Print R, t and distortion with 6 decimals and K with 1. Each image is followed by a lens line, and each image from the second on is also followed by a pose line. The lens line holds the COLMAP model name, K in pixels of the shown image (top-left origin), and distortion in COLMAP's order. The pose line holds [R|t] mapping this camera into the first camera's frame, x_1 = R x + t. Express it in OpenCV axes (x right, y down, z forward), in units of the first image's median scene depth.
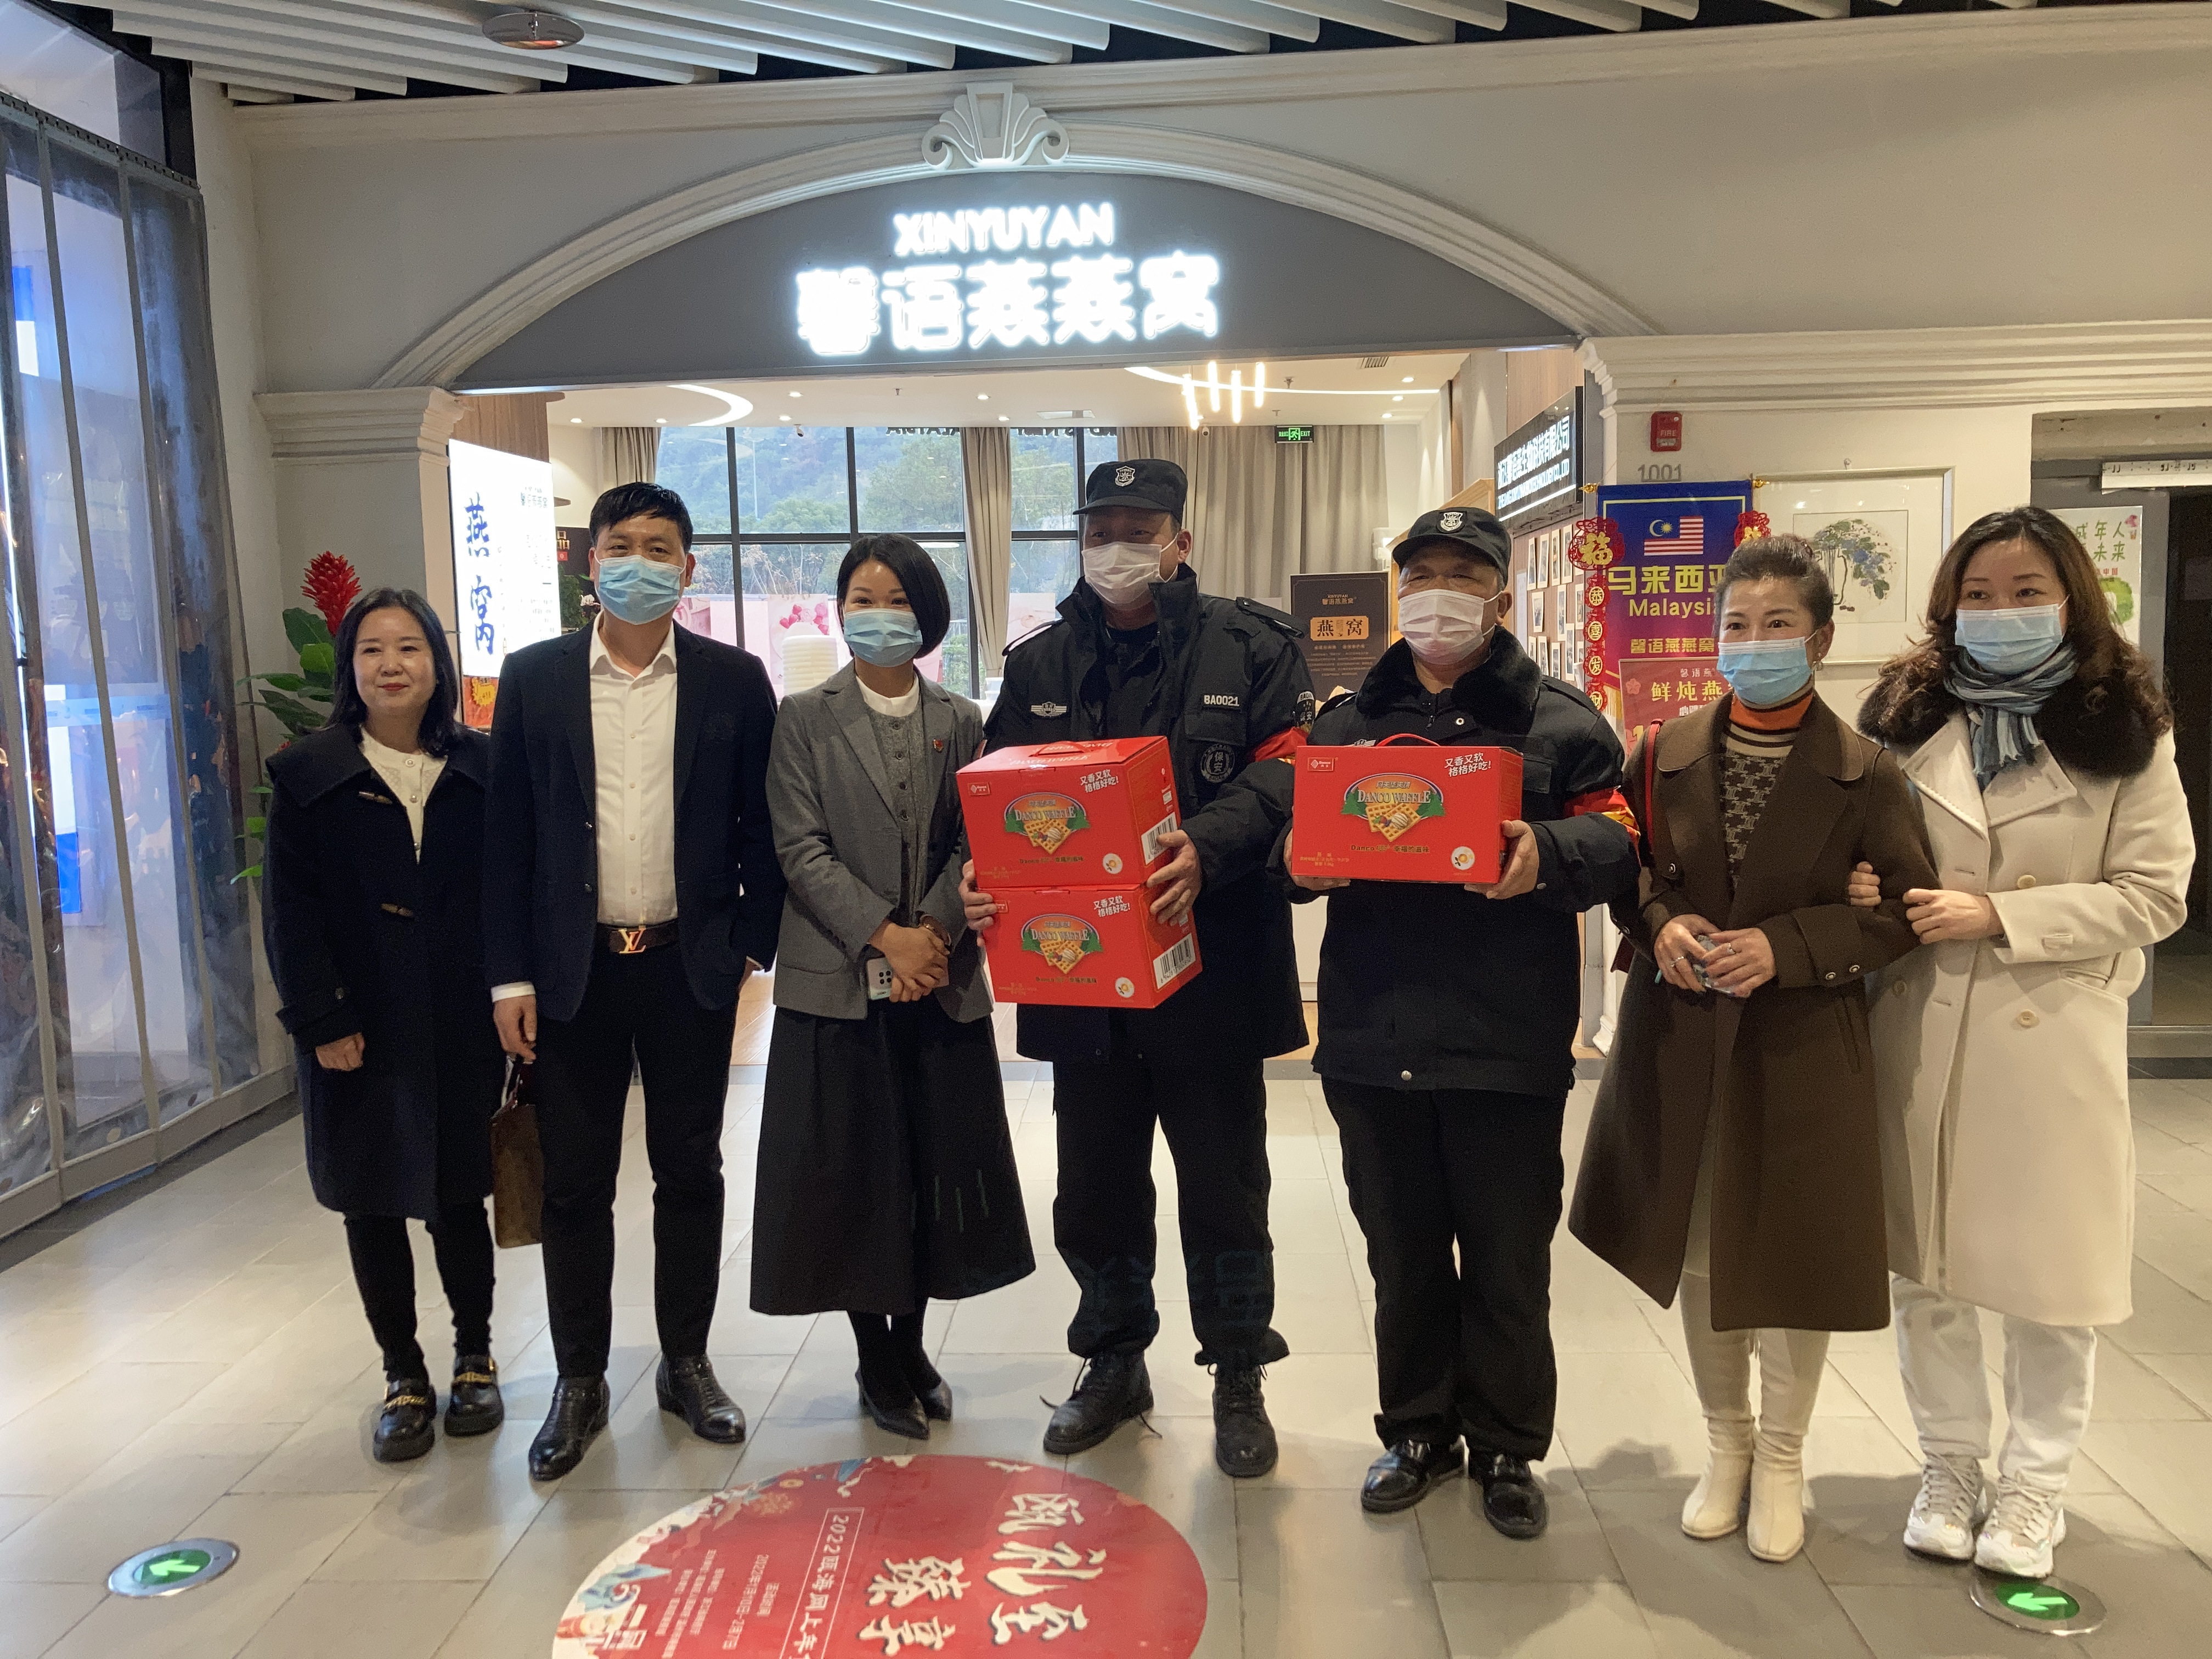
lens RADIAL K [[1816.8, 0, 1107.9], [0, 1816.8, 838.2], [0, 0, 1]] dist [0.032103, -0.007815]
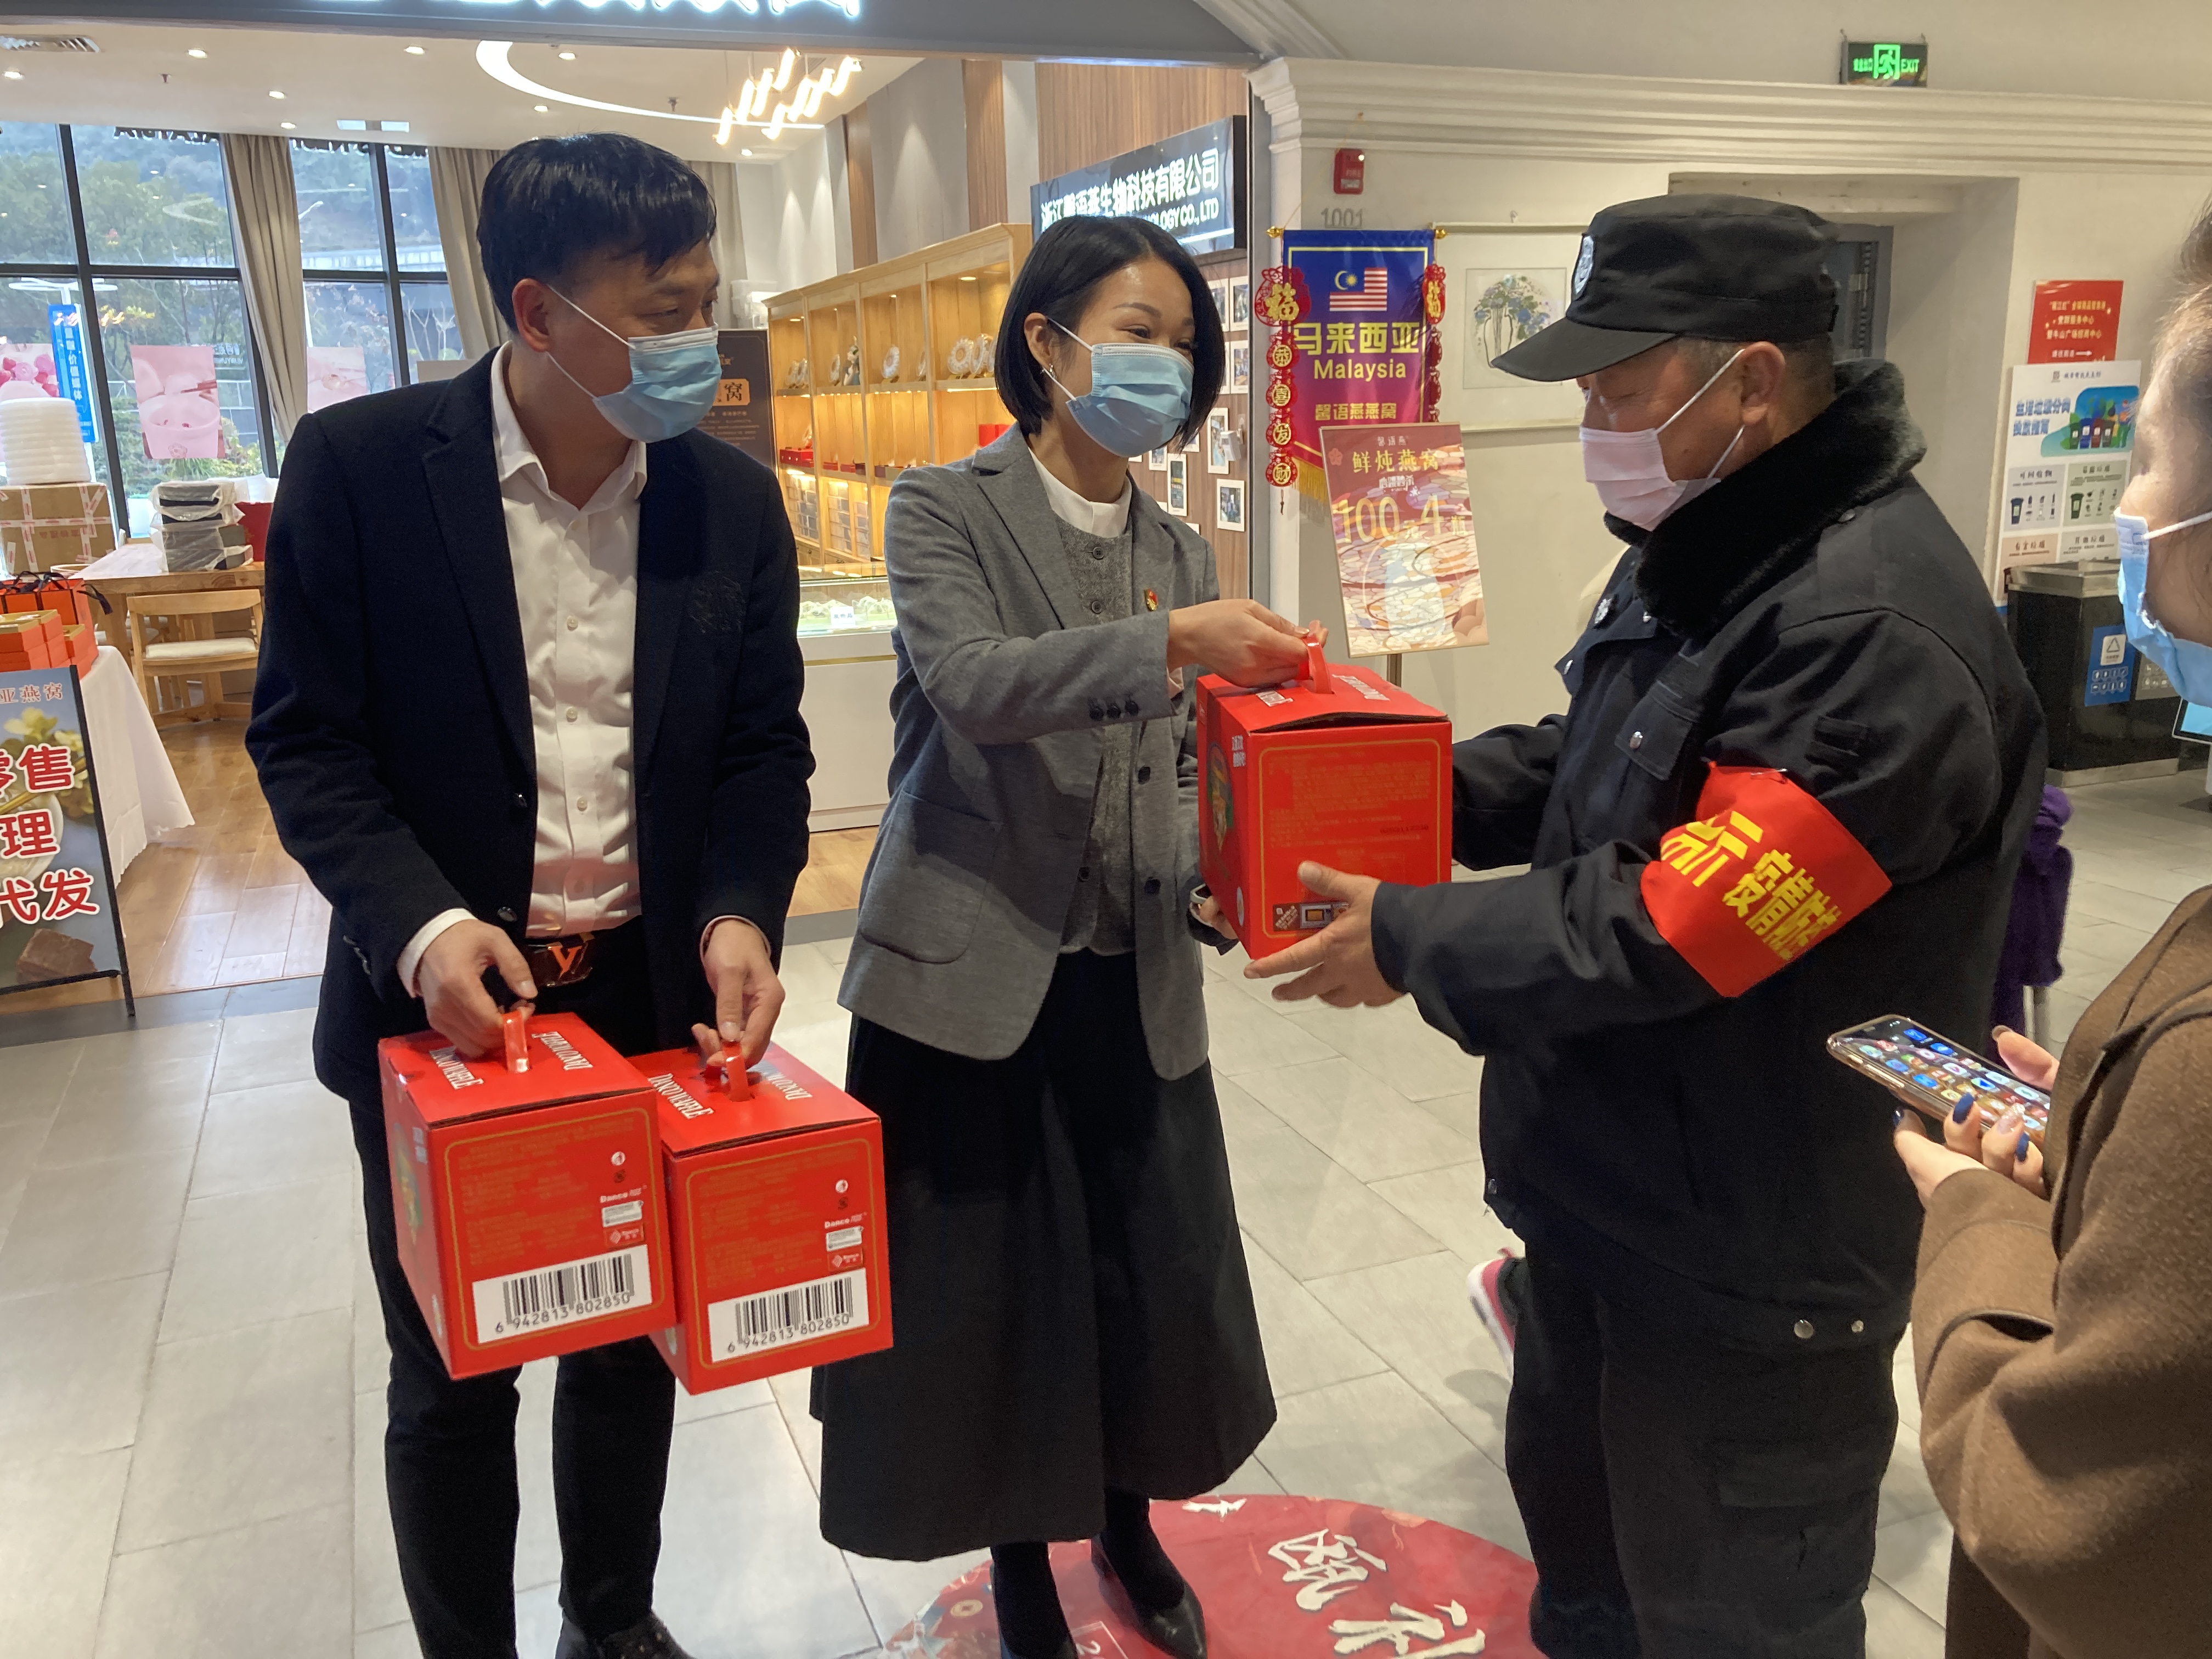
lens RADIAL K [[1816.8, 0, 1105.5], [0, 1816.8, 821.4], [0, 0, 1]] dist [0.032103, -0.007815]
pose [[0.908999, -0.092774, 0.406342, -0.204573], [0.045854, 0.991254, 0.123742, -0.018947], [-0.414268, -0.093849, 0.905303, 0.192019]]
